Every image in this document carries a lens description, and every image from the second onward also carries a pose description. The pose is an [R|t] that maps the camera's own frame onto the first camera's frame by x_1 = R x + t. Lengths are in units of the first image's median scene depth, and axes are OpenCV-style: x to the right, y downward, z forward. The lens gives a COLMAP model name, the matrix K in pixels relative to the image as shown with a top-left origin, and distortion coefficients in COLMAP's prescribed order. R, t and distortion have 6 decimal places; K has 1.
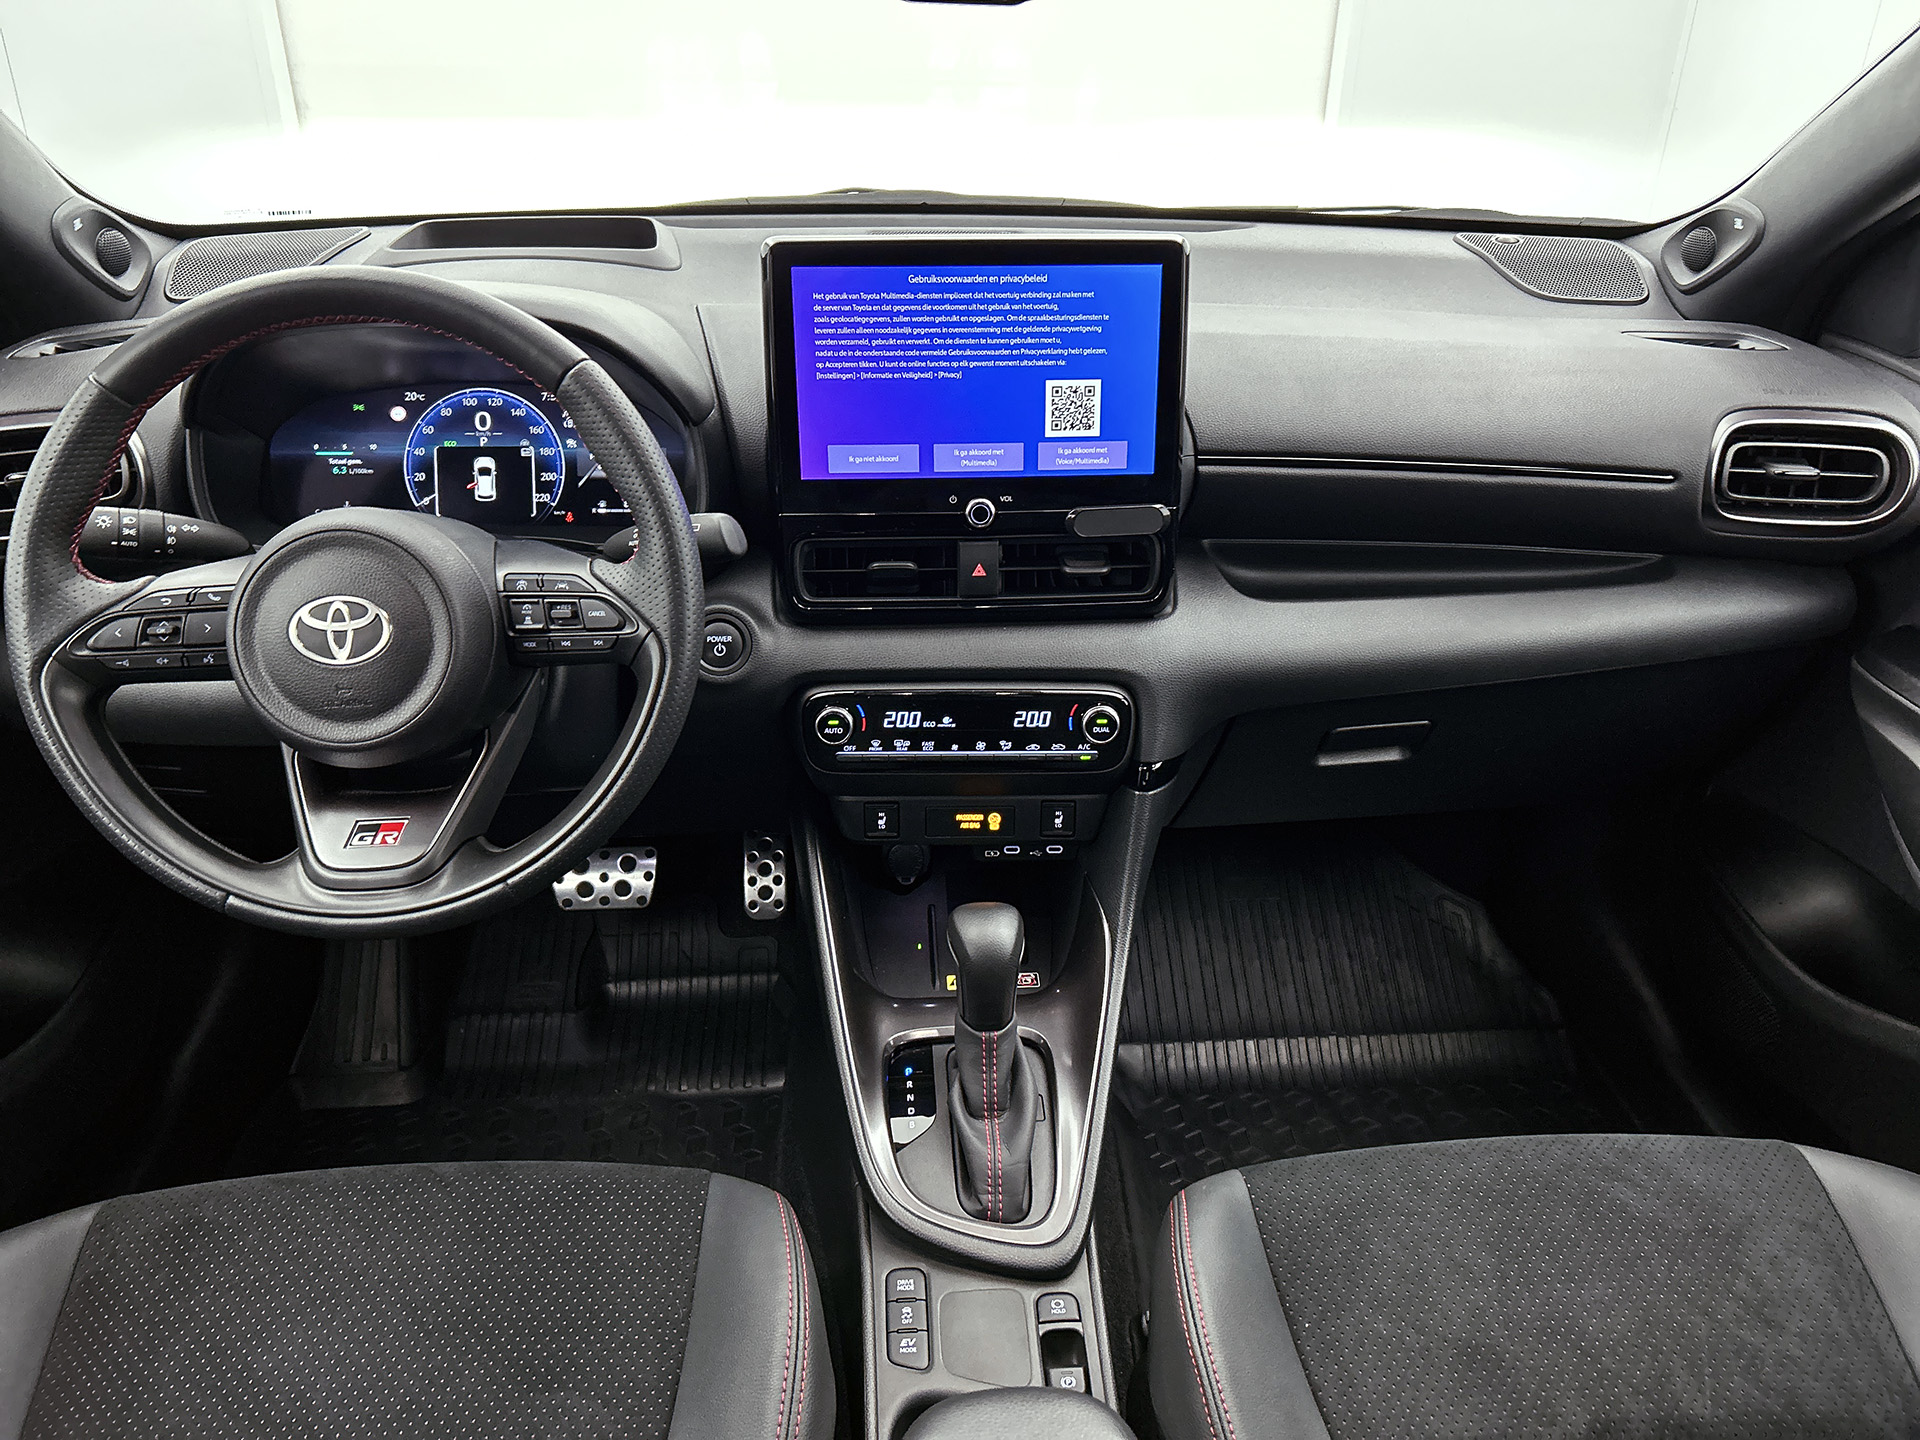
lens RADIAL K [[1524.2, 0, 967.6], [0, 1524.2, 748.4], [0, 0, 1]] dist [0.065473, -0.082008]
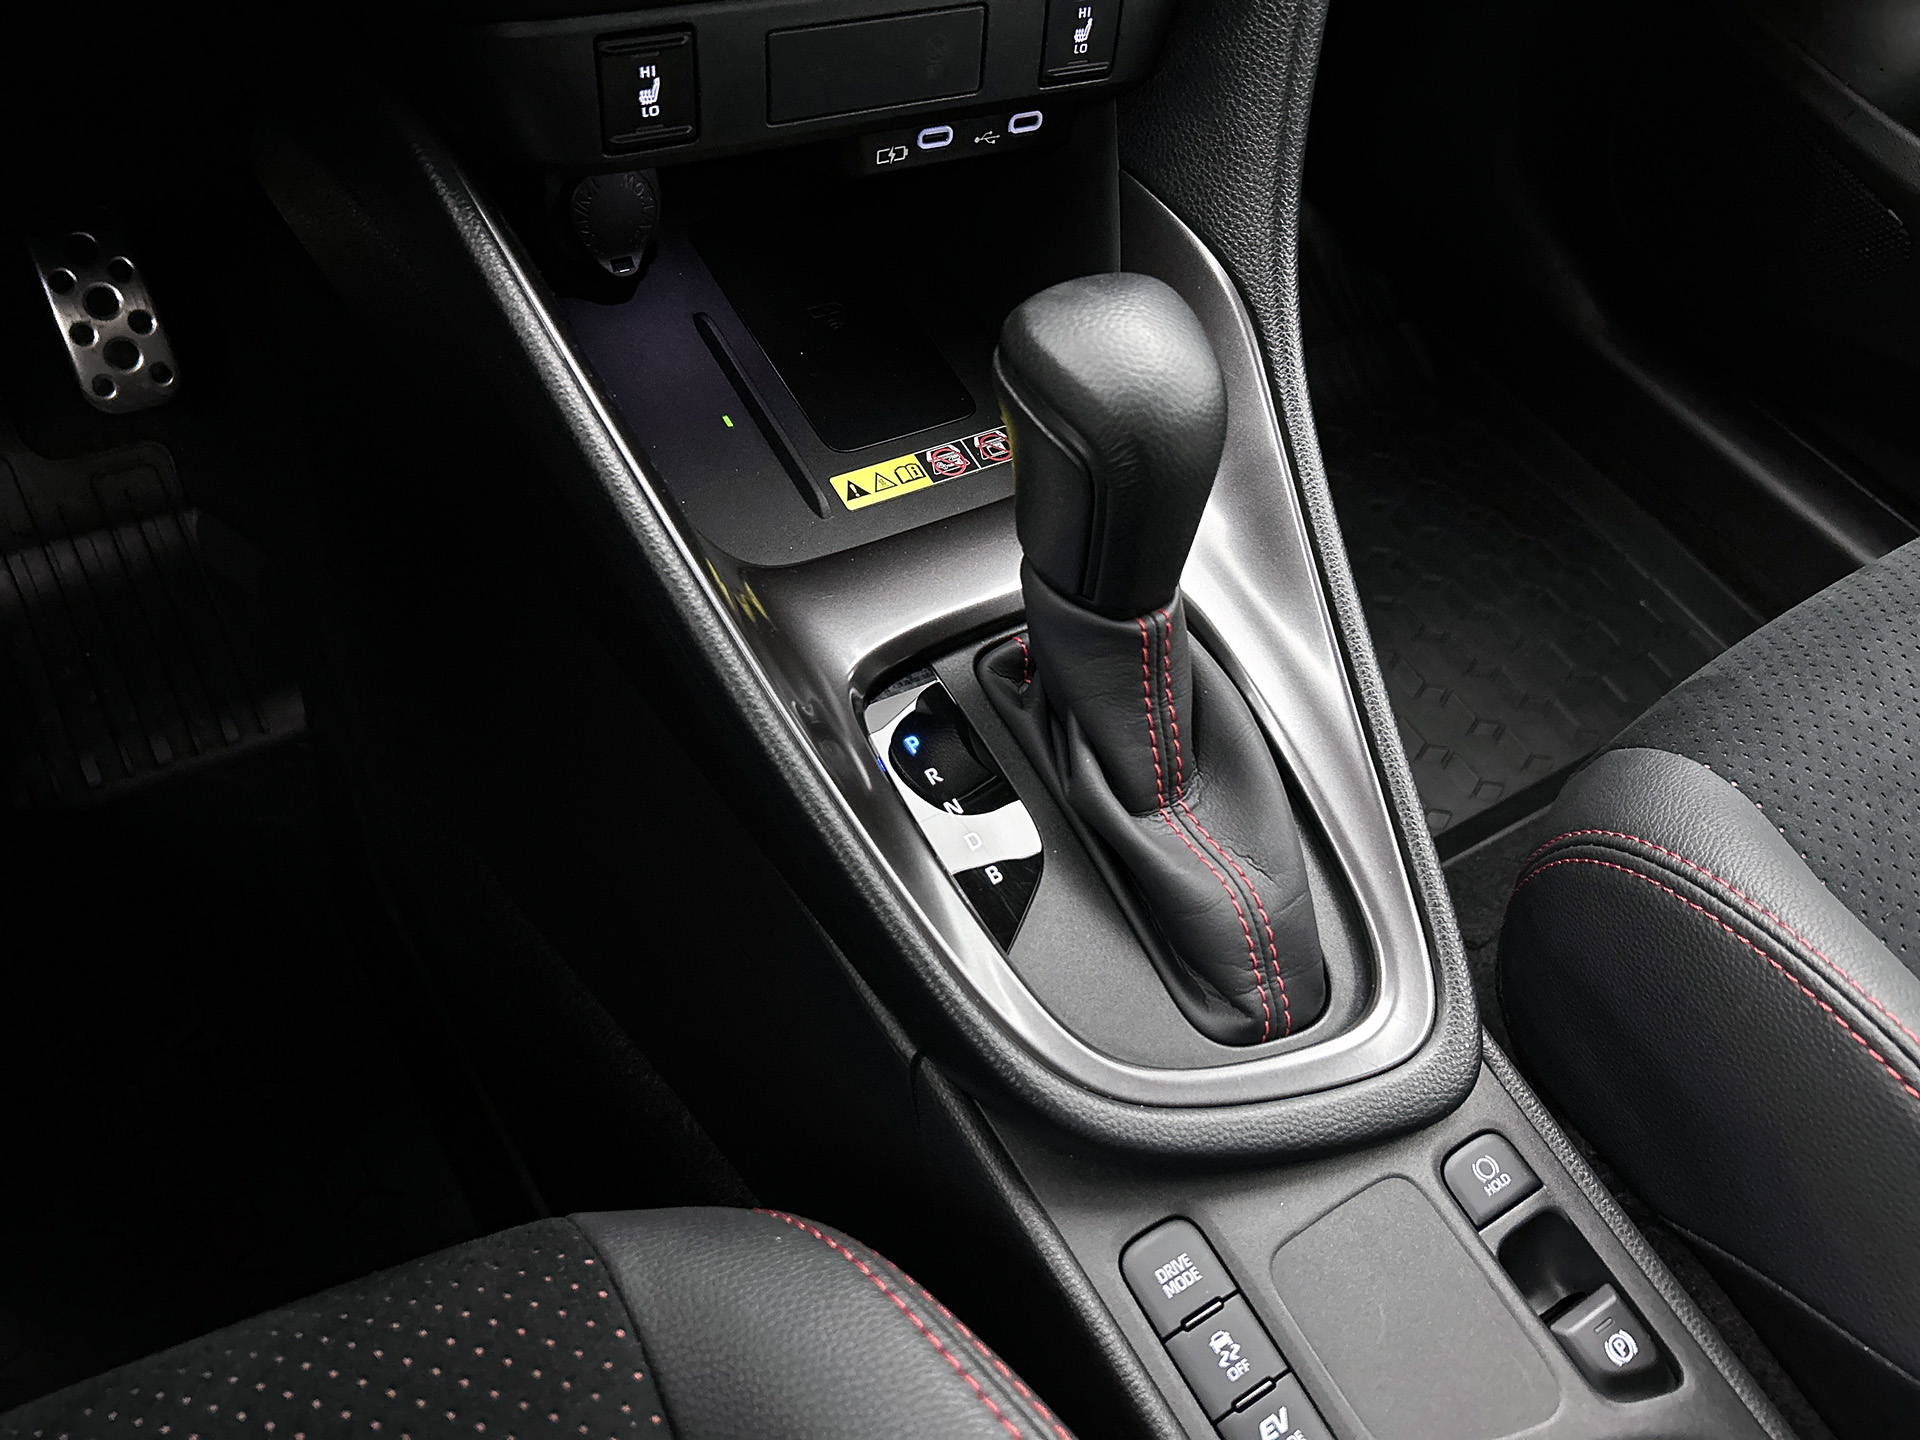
lens RADIAL K [[1524.2, 0, 976.6], [0, 1524.2, 758.8], [0, 0, 1]] dist [0.065473, -0.082008]
pose [[0.870835, -0.300855, 0.388757, -0.189113], [0.110662, 0.890521, 0.441278, 0.038800], [-0.478957, -0.341260, 0.808790, 0.682585]]
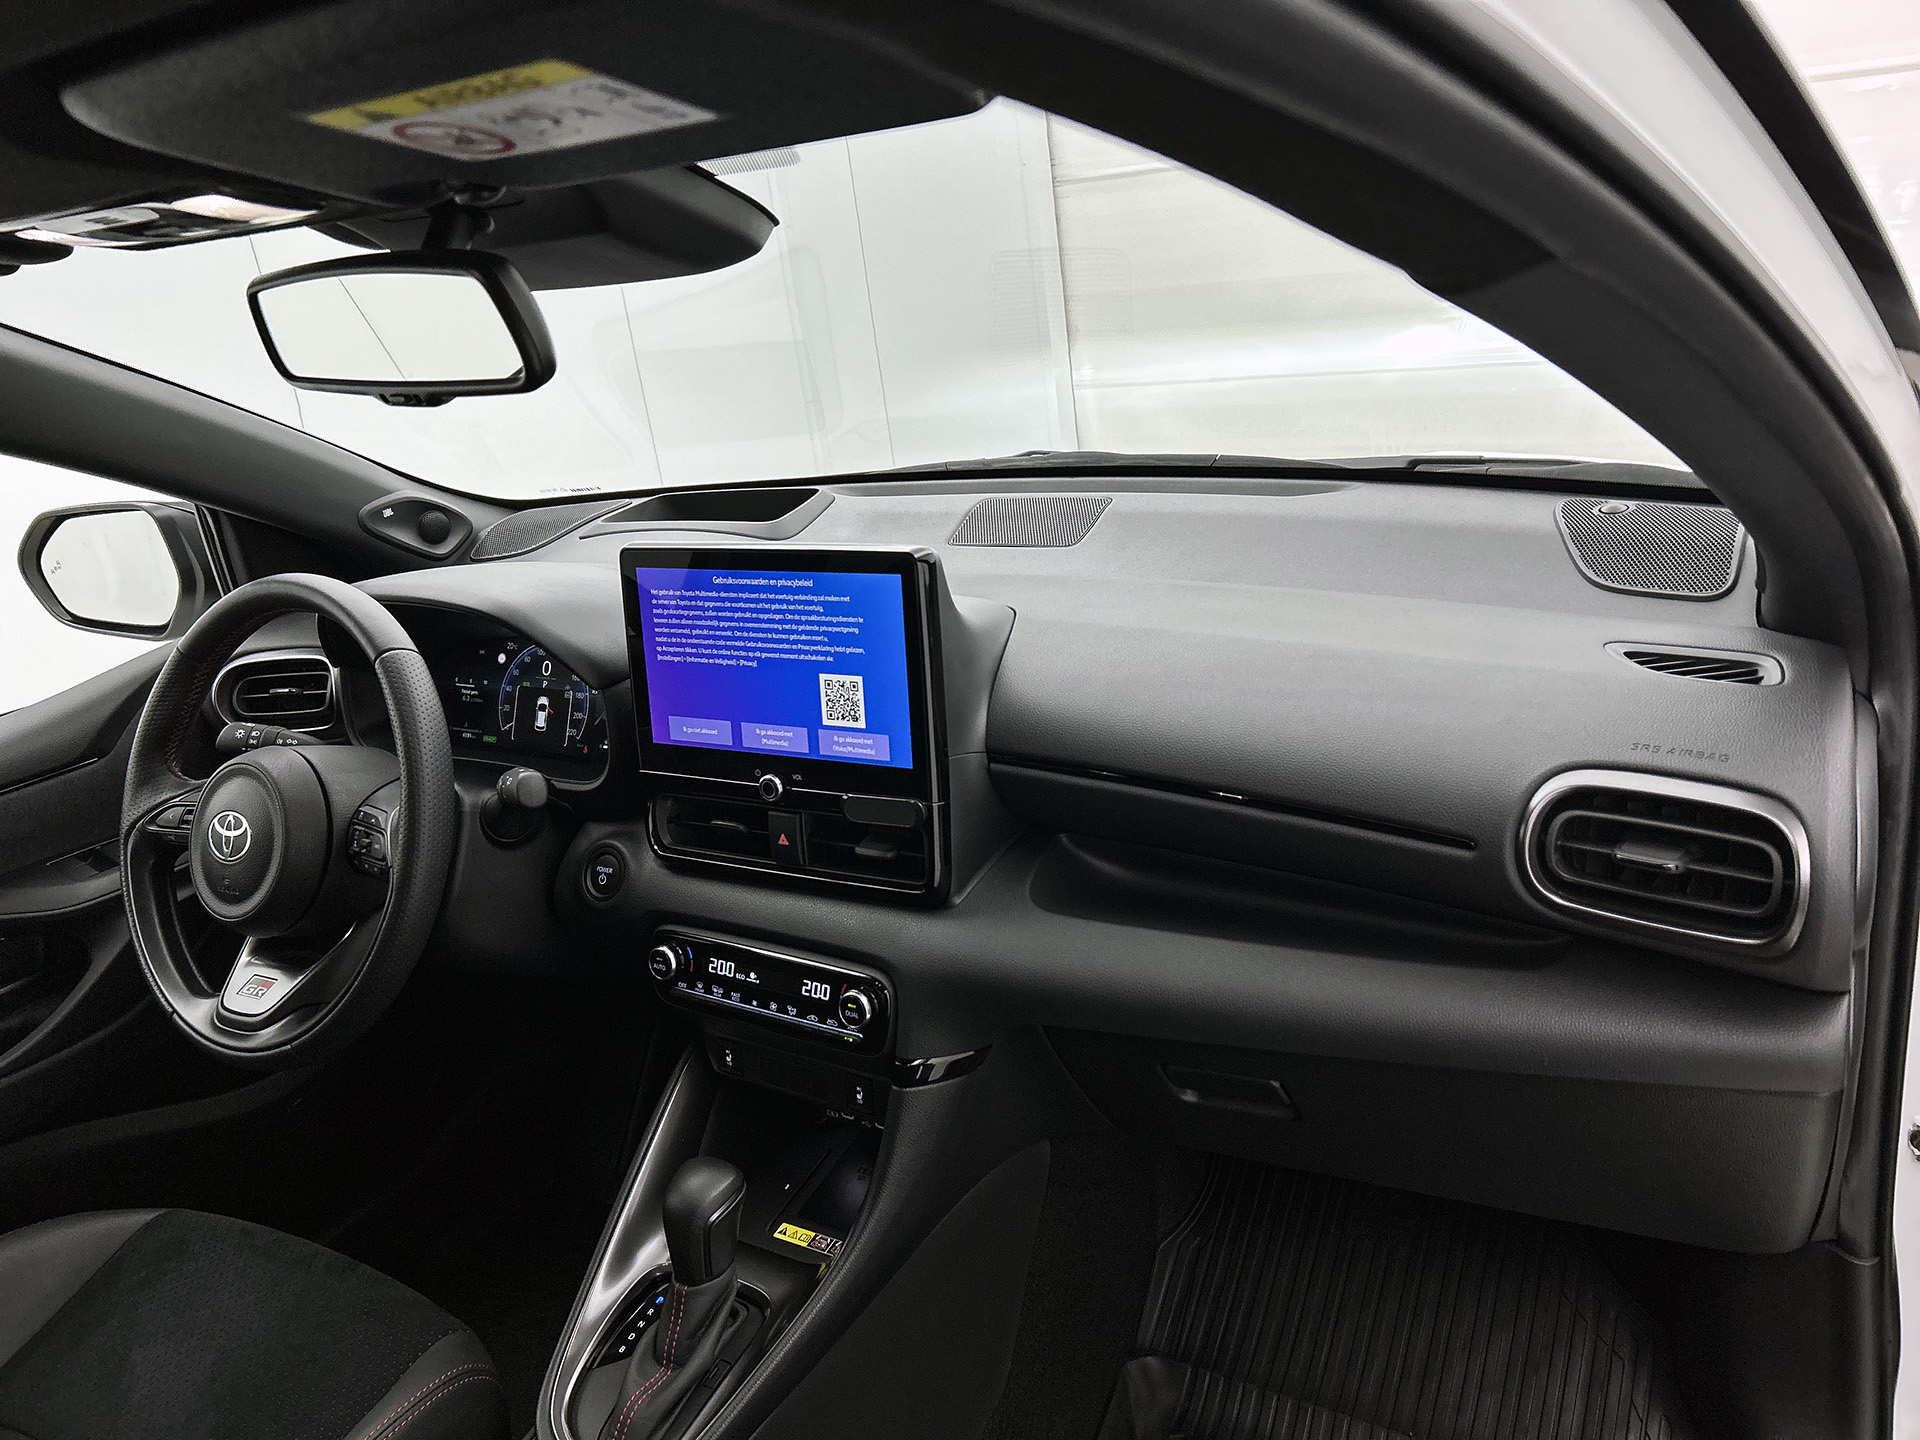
lens RADIAL K [[1524.2, 0, 942.4], [0, 1524.2, 692.3], [0, 0, 1]] dist [0.065473, -0.082008]
pose [[0.804143, 0.076642, -0.589474, 0.733626], [-0.149515, 0.985851, -0.075787, -0.158335], [0.575325, 0.149079, 0.804224, 0.198536]]
